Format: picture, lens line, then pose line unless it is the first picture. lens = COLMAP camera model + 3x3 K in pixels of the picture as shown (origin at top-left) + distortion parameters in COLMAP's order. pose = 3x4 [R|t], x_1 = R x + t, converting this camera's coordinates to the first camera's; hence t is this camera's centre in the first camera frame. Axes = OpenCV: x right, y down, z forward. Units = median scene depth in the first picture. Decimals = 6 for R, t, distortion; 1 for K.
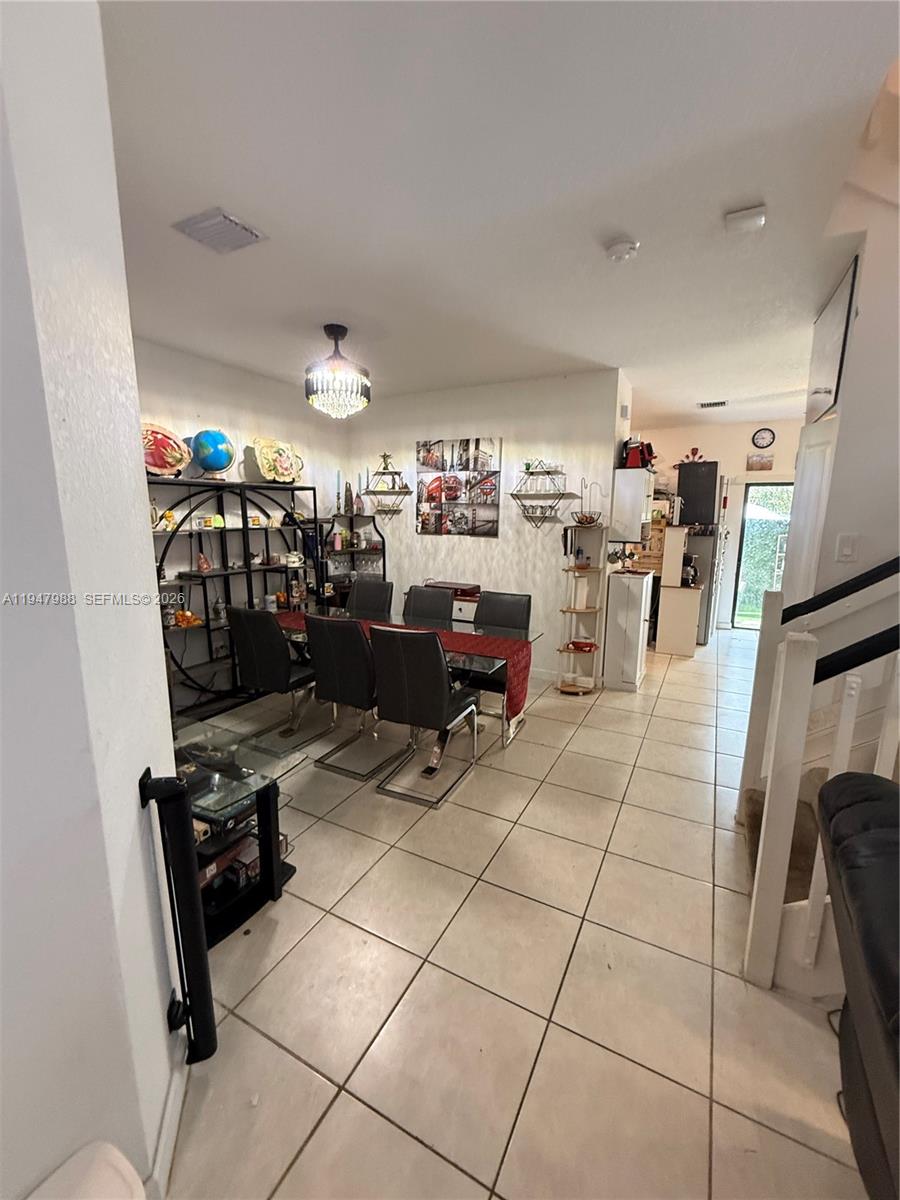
lens RADIAL K [[496.1, 0, 450.0], [0, 496.1, 600.0], [0, 0, 1]] dist [0.000536, -0.000421]
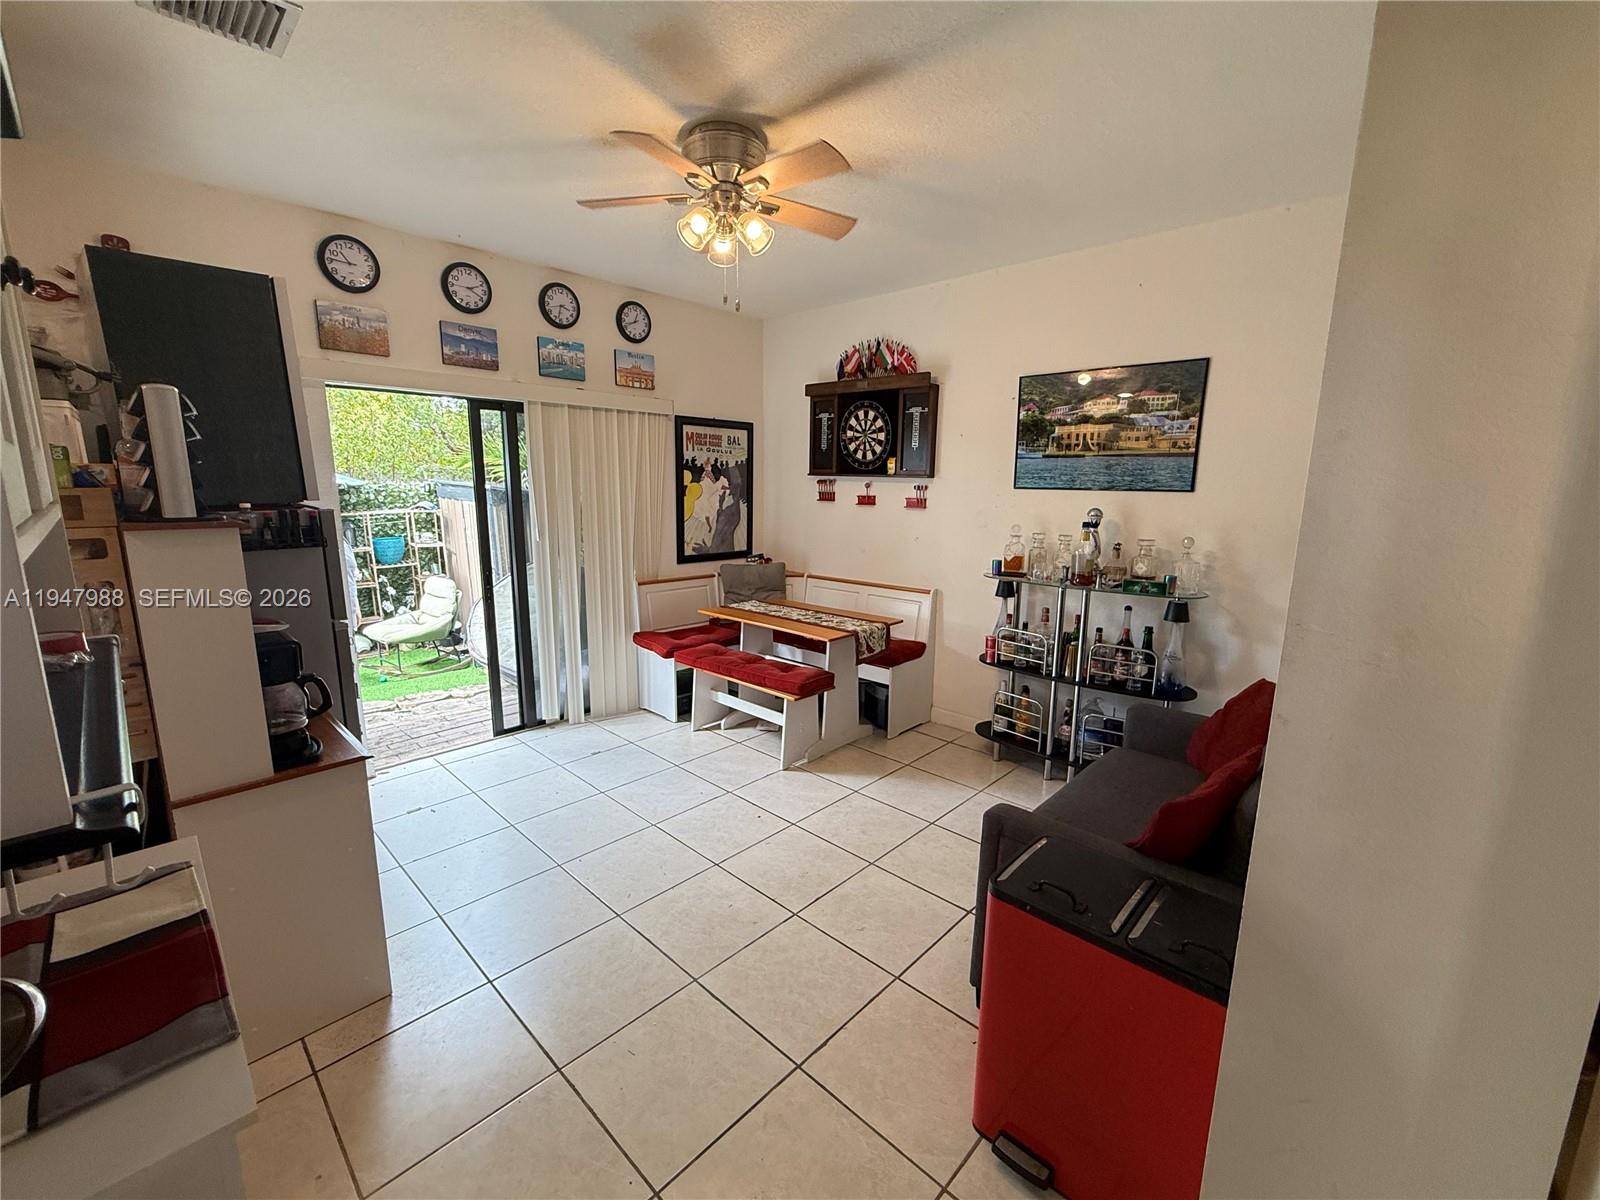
lens RADIAL K [[661.4, 0, 802.3], [0, 661.4, 596.8], [0, 0, 1]] dist [0.000536, -0.000421]
pose [[0.265674, -0.178960, 0.947307, 0.660968], [0.161874, 0.976950, 0.139162, -0.305681], [-0.950376, 0.116373, 0.288519, 1.778765]]
